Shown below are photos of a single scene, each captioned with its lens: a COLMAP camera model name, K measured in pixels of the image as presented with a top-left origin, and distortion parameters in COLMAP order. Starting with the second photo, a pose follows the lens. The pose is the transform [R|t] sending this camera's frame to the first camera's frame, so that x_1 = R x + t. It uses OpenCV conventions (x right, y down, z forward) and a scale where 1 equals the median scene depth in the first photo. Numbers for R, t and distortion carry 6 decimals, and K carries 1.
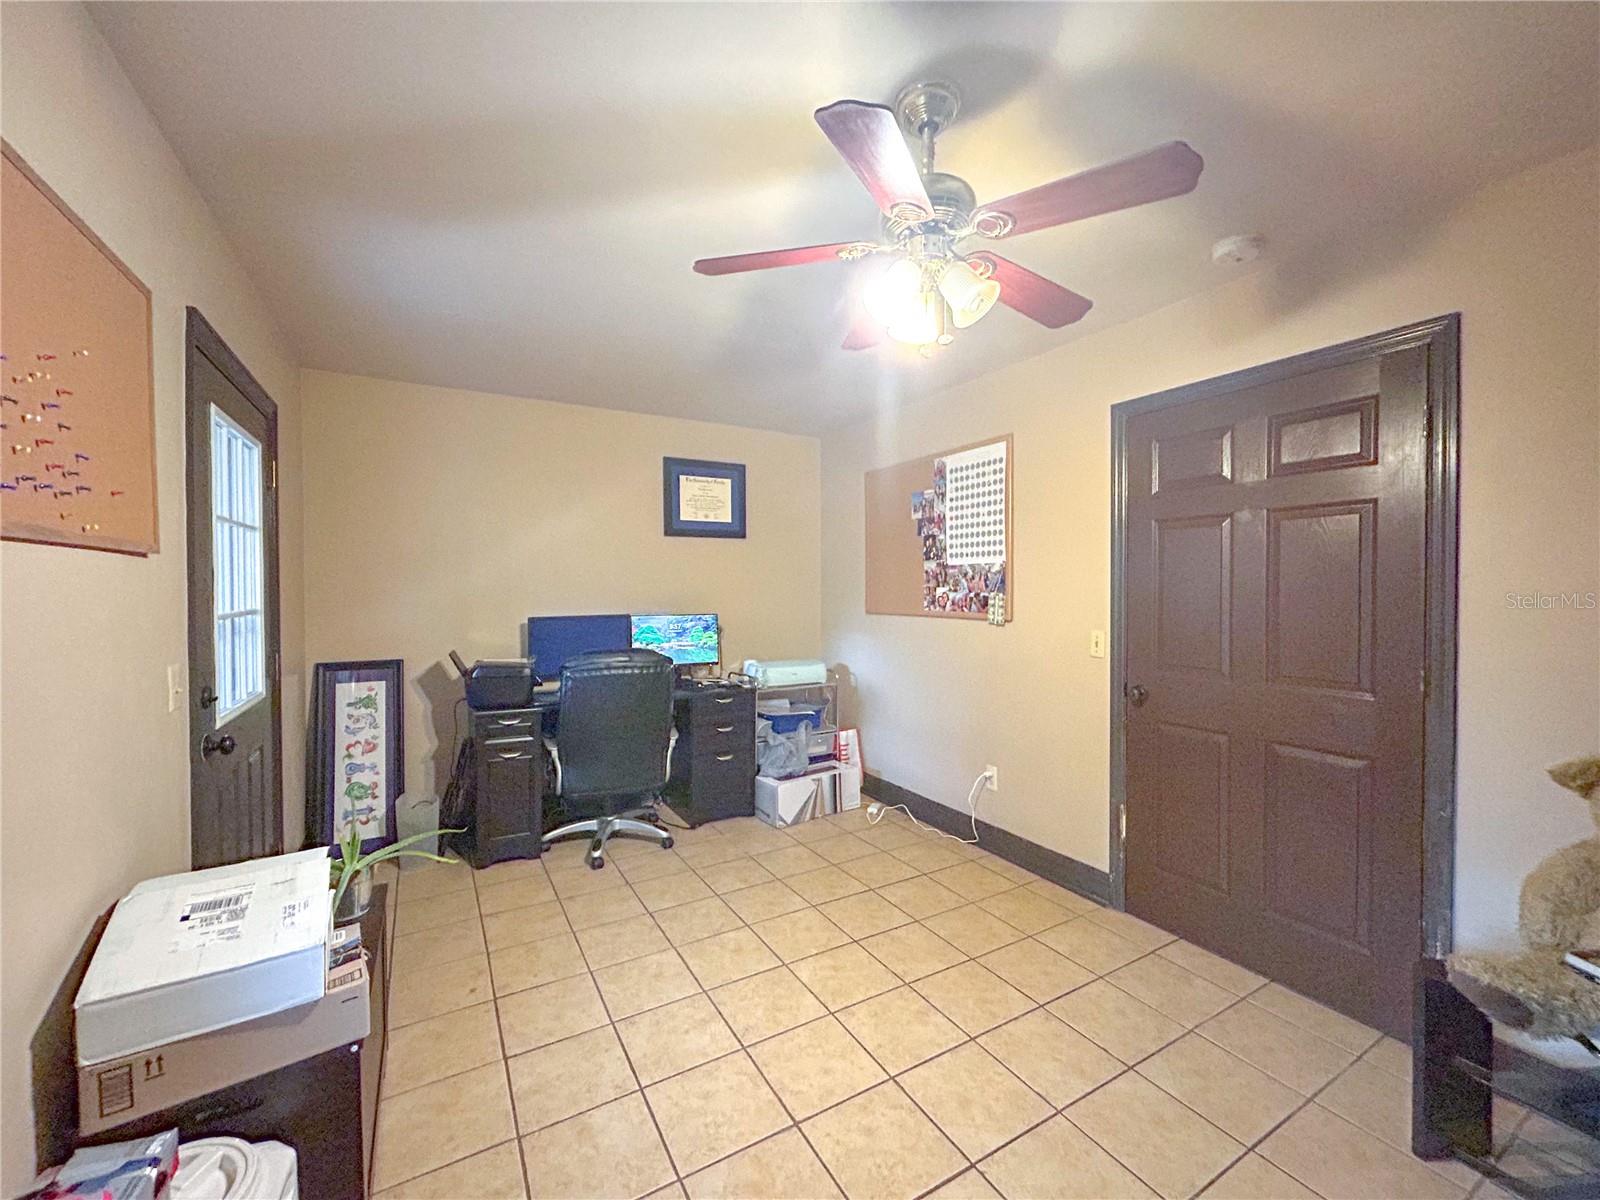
lens RADIAL K [[642.2, 0, 799.7], [0, 642.2, 597.1], [0, 0, 1]] dist [-0.004607, -0.000040]
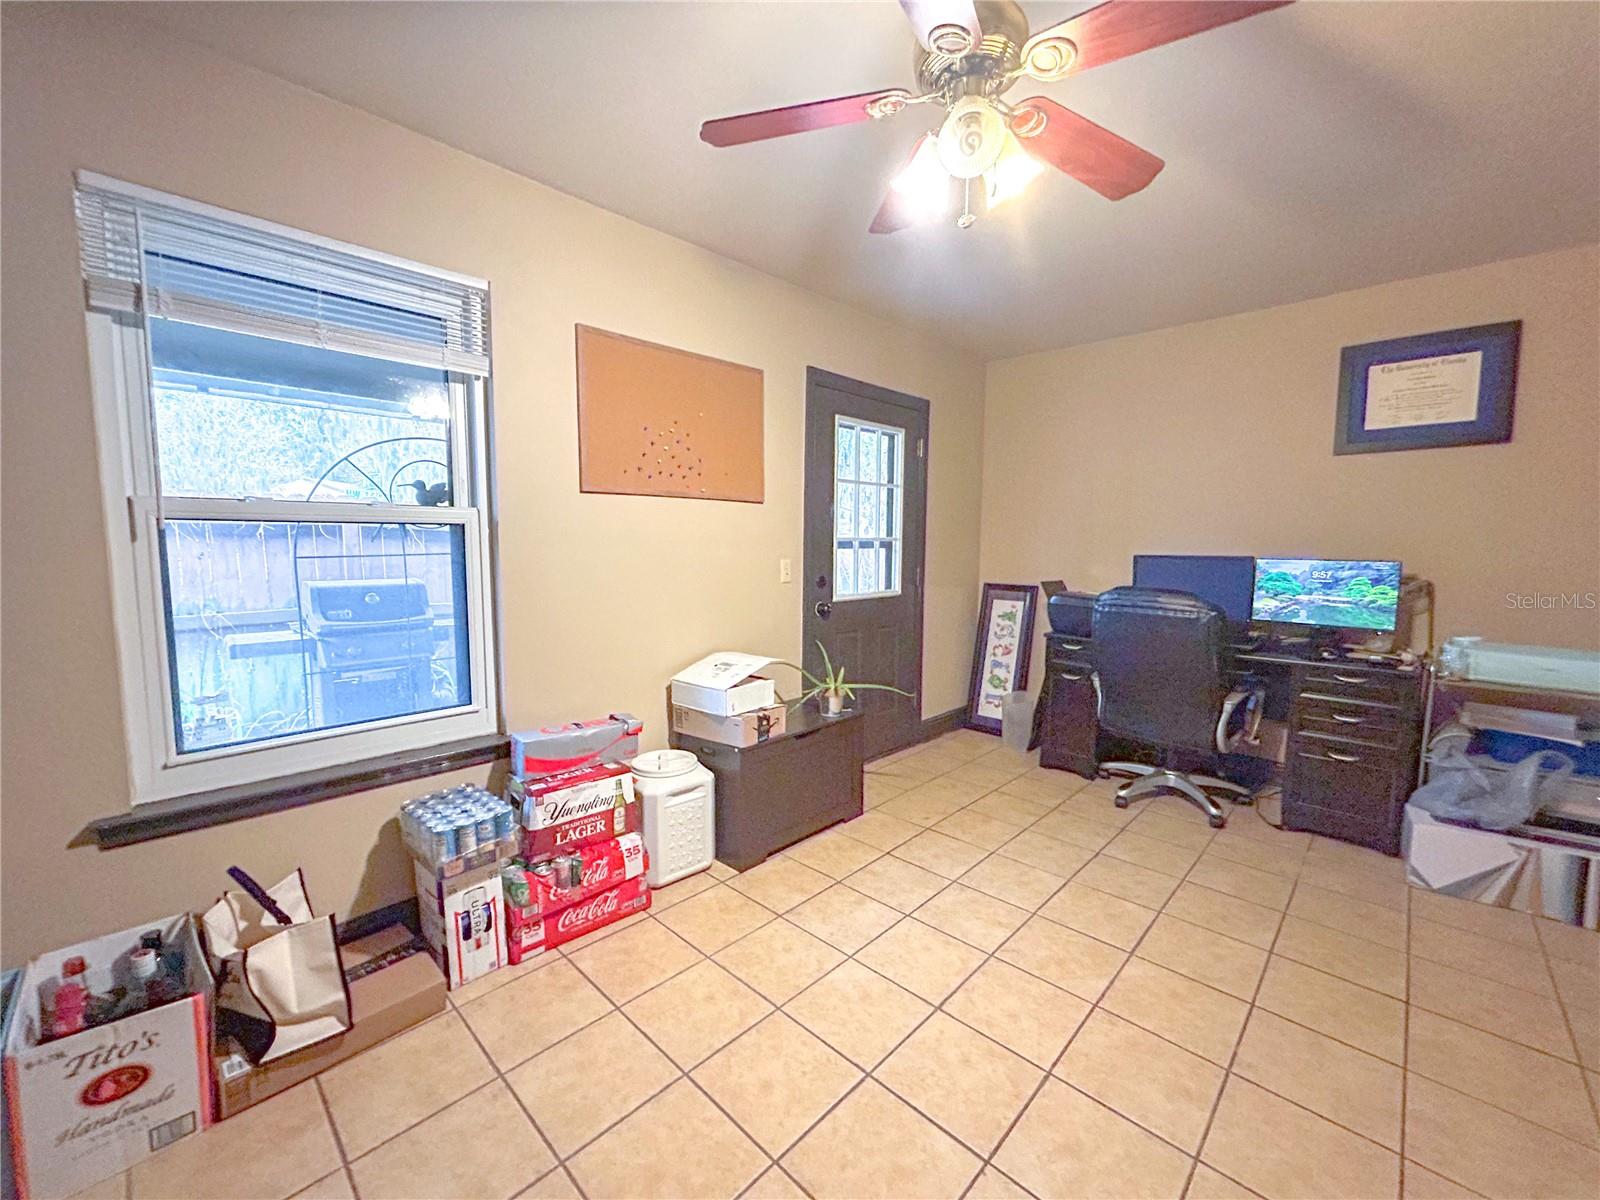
lens RADIAL K [[642.2, 0, 801.4], [0, 642.2, 598.4], [0, 0, 1]] dist [-0.004607, -0.000040]
pose [[0.277305, 0.088145, -0.956730, 0.432973], [-0.023458, 0.996107, 0.084974, 0.027966], [0.960496, -0.001121, 0.278293, 0.236132]]
